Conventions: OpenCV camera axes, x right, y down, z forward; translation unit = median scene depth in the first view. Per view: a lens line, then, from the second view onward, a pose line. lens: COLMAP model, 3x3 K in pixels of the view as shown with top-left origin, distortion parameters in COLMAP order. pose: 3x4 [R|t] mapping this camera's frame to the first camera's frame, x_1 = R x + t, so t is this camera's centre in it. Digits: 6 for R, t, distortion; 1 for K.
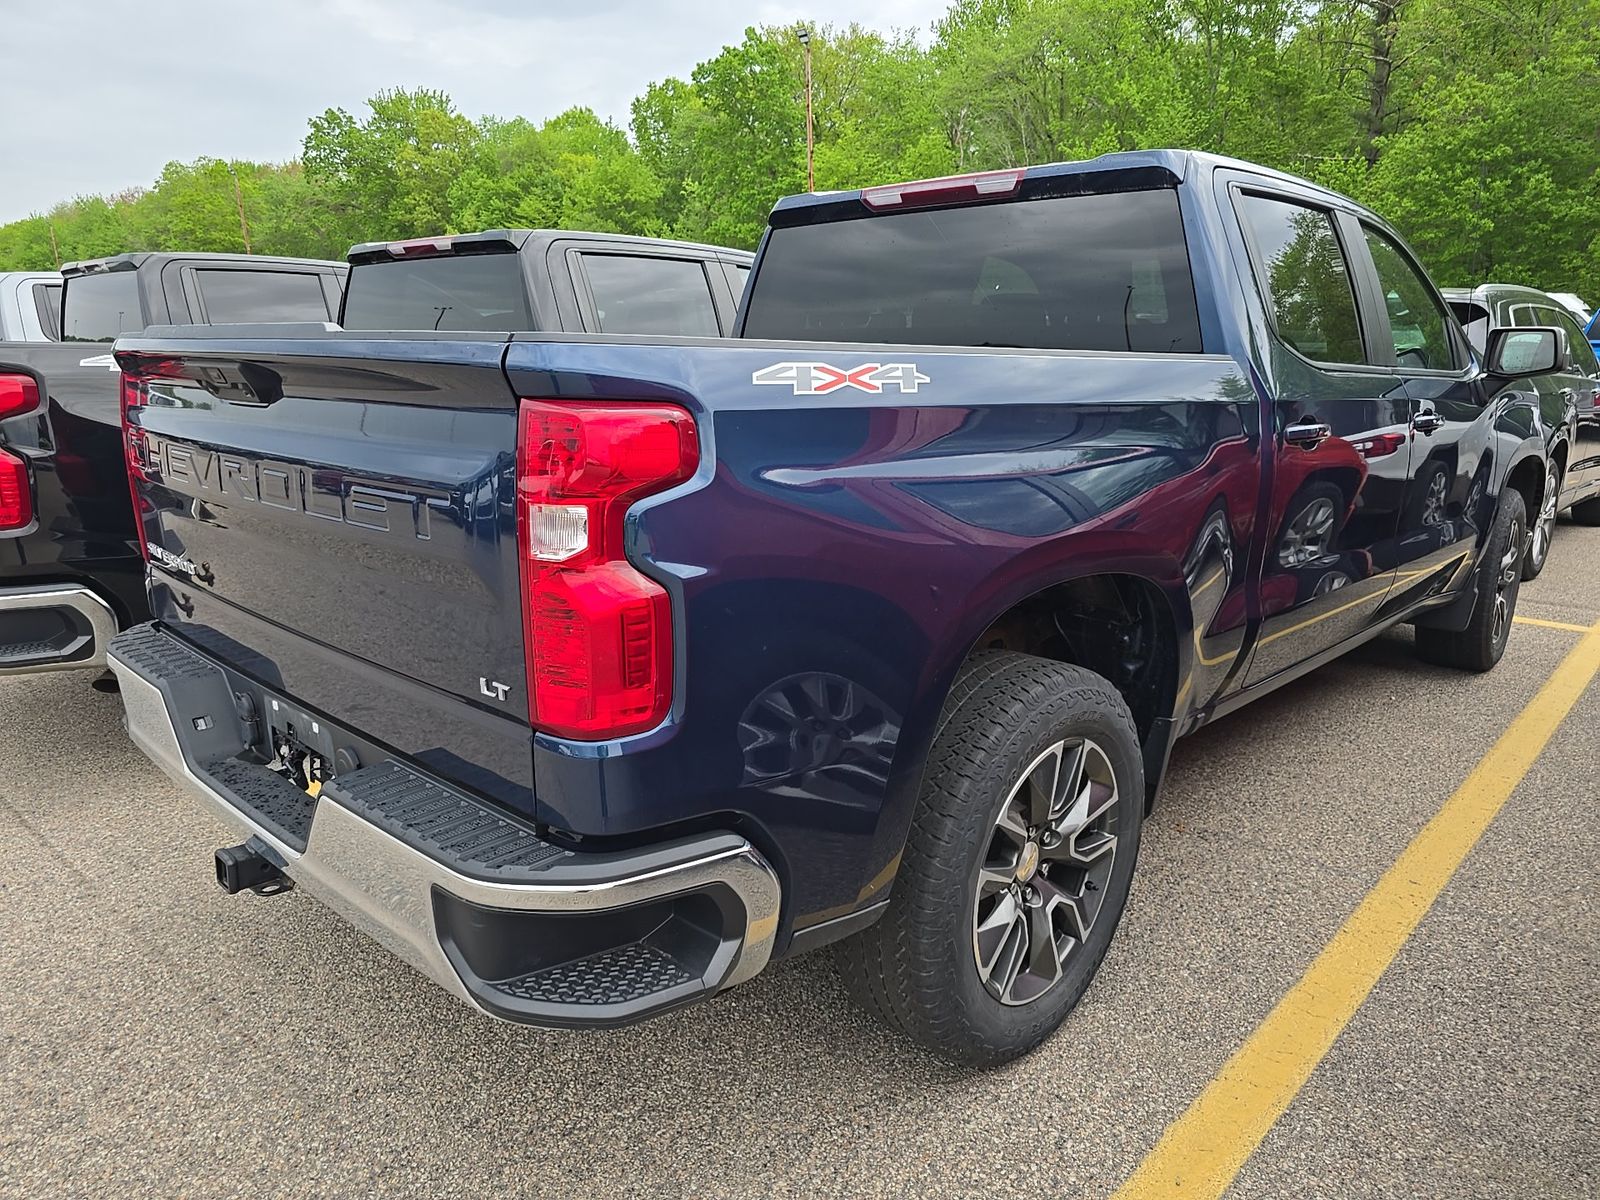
lens RADIAL K [[1094.8, 0, 801.9], [0, 1094.8, 594.8], [0, 0, 1]] dist [0.015895, -0.019362]
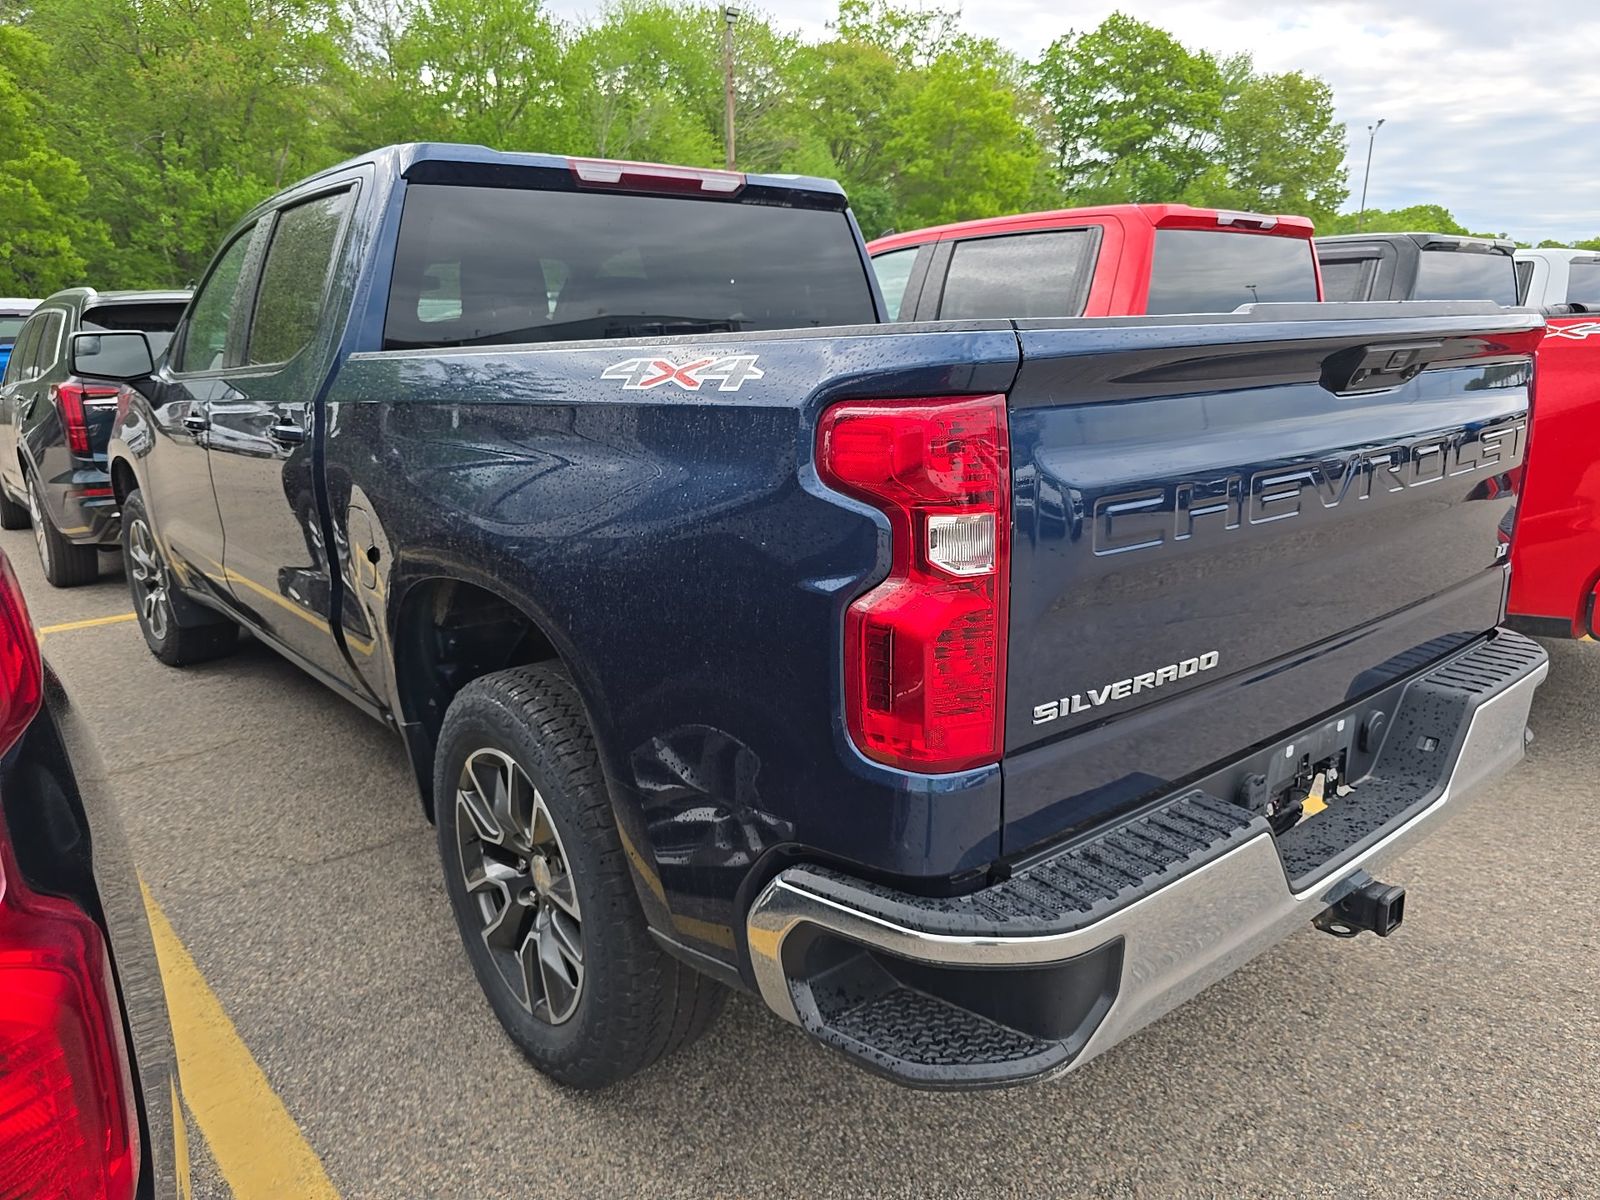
lens RADIAL K [[1094.8, 0, 799.5], [0, 1094.8, 598.6], [0, 0, 1]] dist [0.015895, -0.019362]
pose [[0.112984, -0.233589, 0.965749, -0.757450], [0.241701, 0.949237, 0.201318, -0.157267], [-0.963751, 0.210676, 0.163708, 0.692954]]
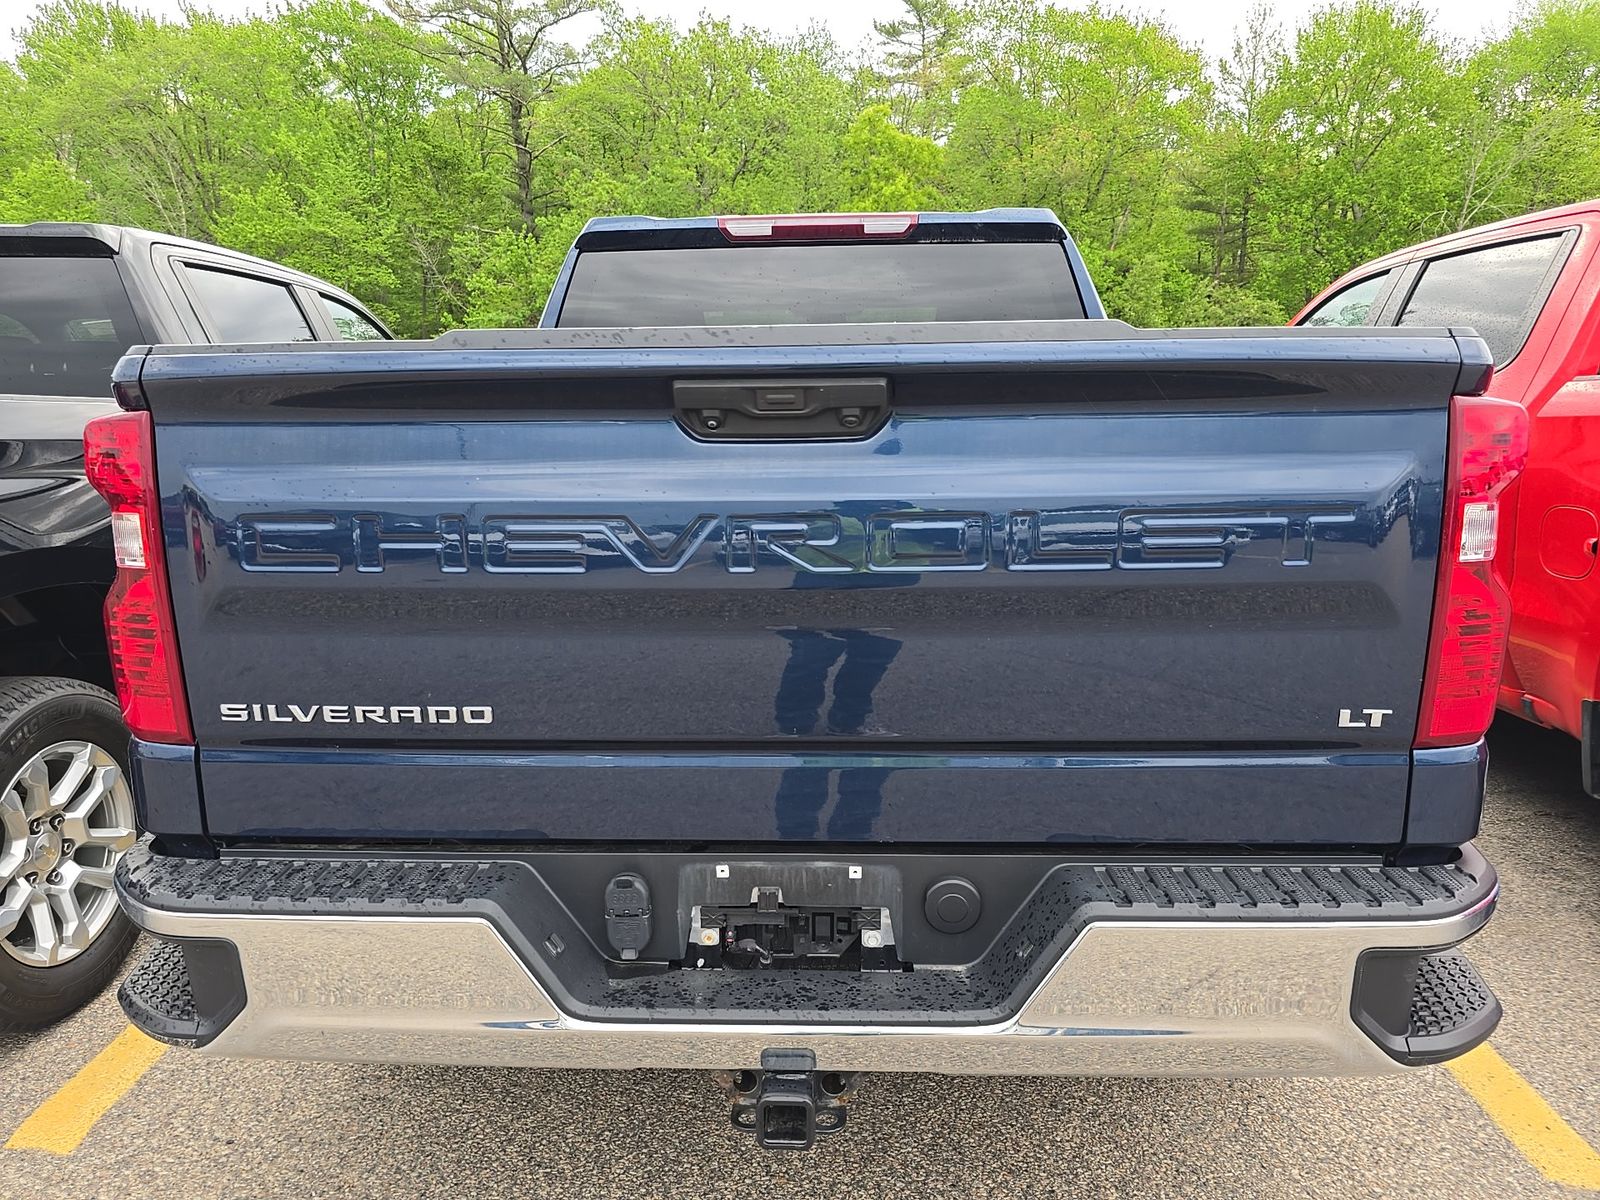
lens RADIAL K [[1094.8, 0, 796.3], [0, 1094.8, 595.7], [0, 0, 1]] dist [0.015895, -0.019362]
pose [[0.746260, -0.124622, 0.653884, -0.505693], [0.158619, 0.987314, 0.007142, -0.039807], [-0.646479, 0.098389, 0.756561, 0.249069]]
